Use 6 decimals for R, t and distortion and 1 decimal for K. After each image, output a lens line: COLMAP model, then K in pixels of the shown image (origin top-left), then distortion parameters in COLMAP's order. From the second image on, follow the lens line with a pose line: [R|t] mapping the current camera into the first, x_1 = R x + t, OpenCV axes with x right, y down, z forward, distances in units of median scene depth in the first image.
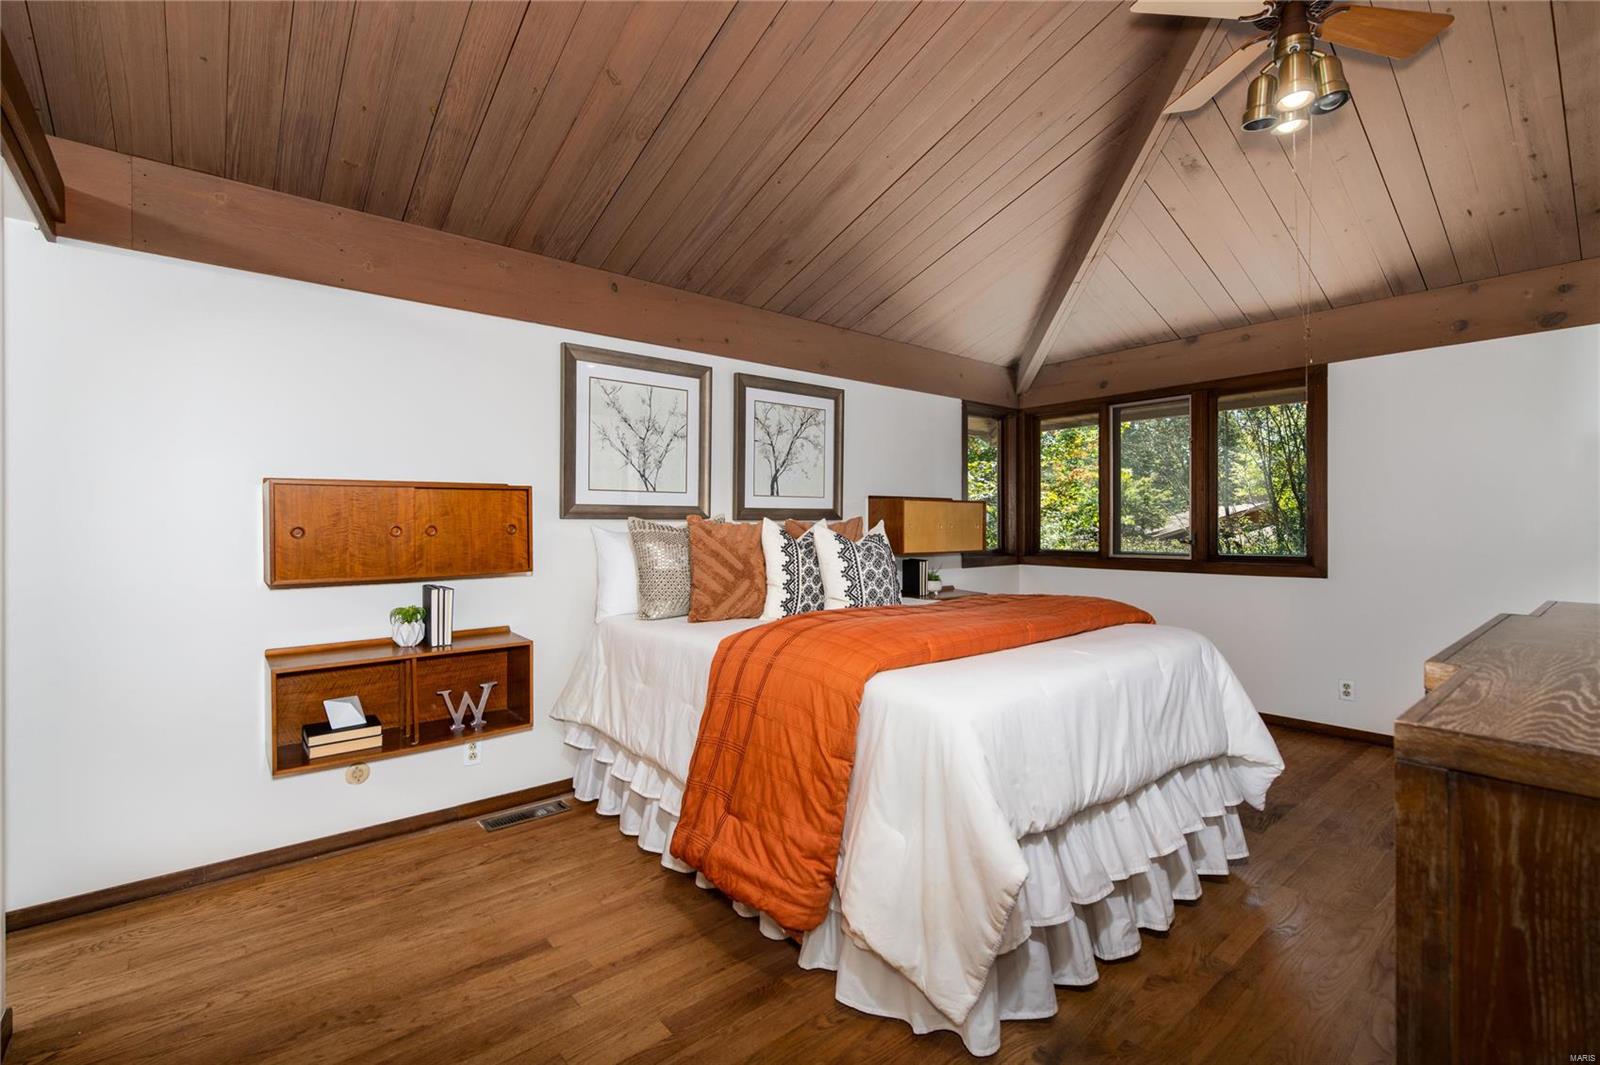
lens RADIAL K [[715.5, 0, 796.8], [0, 715.5, 525.1], [0, 0, 1]] dist [0.007297, -0.001502]
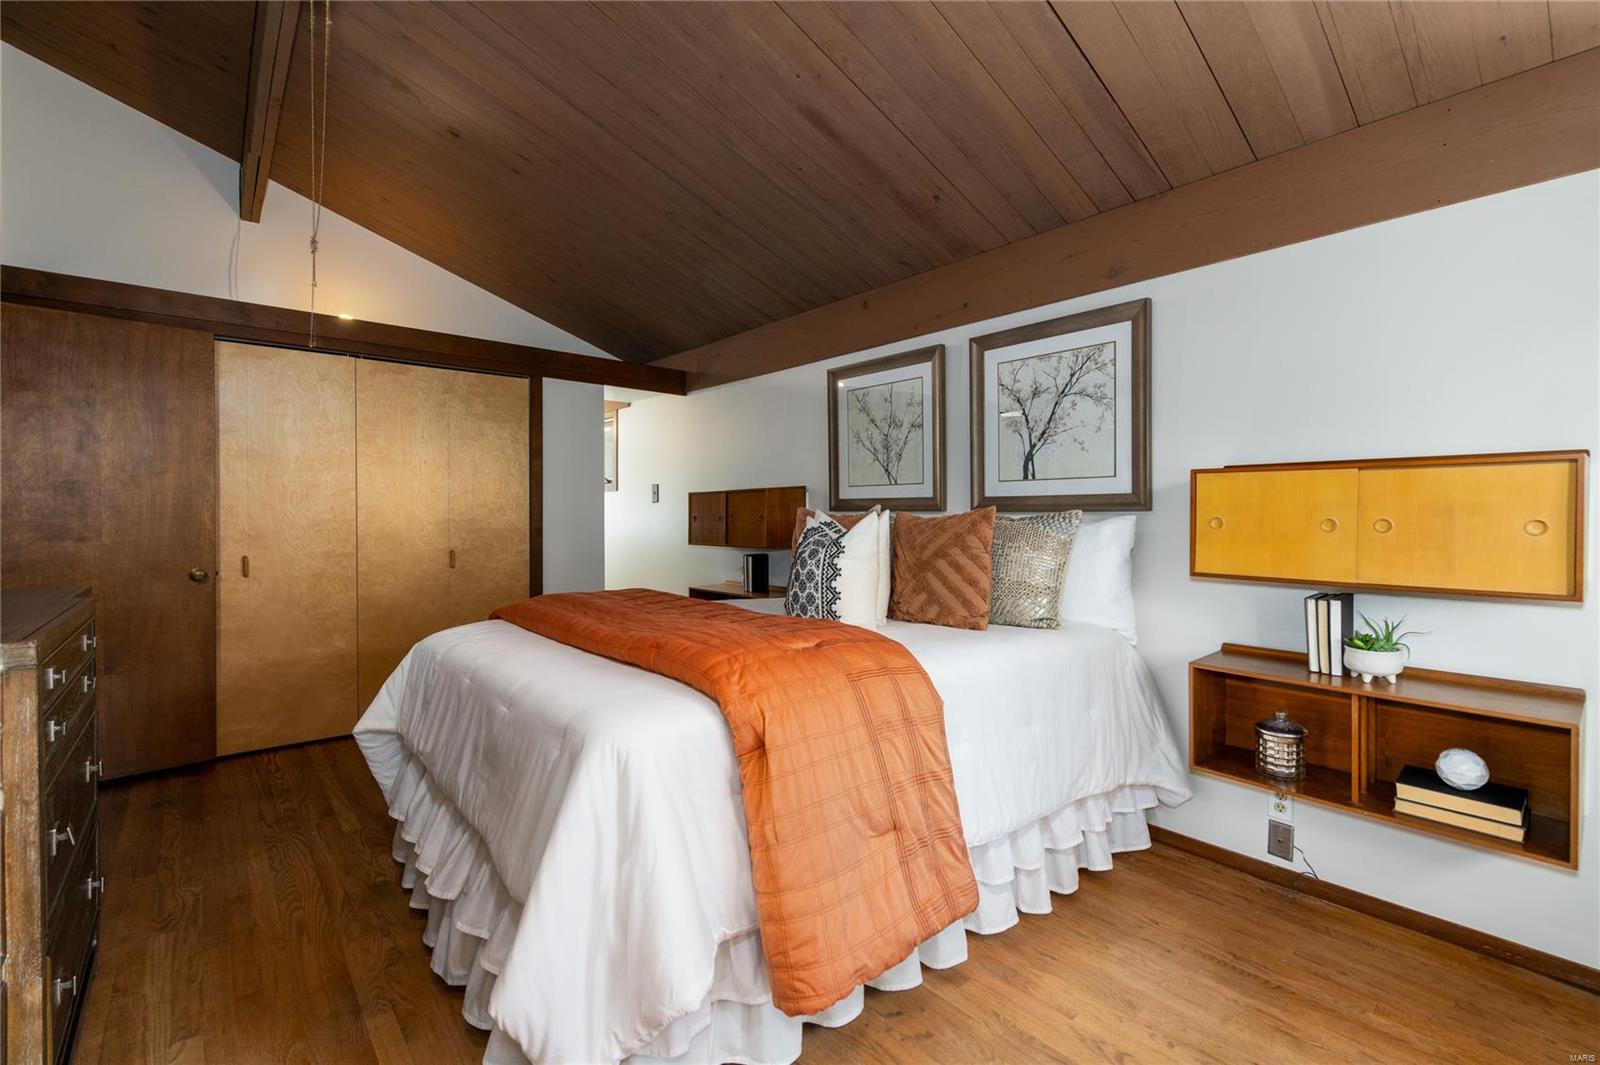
lens RADIAL K [[715.5, 0, 800.2], [0, 715.5, 522.5], [0, 0, 1]] dist [0.007297, -0.001502]
pose [[0.004654, 0.010591, -0.999933, 0.759981], [-0.006016, 0.999926, 0.010563, -0.001862], [0.999971, 0.005966, 0.004717, 0.783829]]
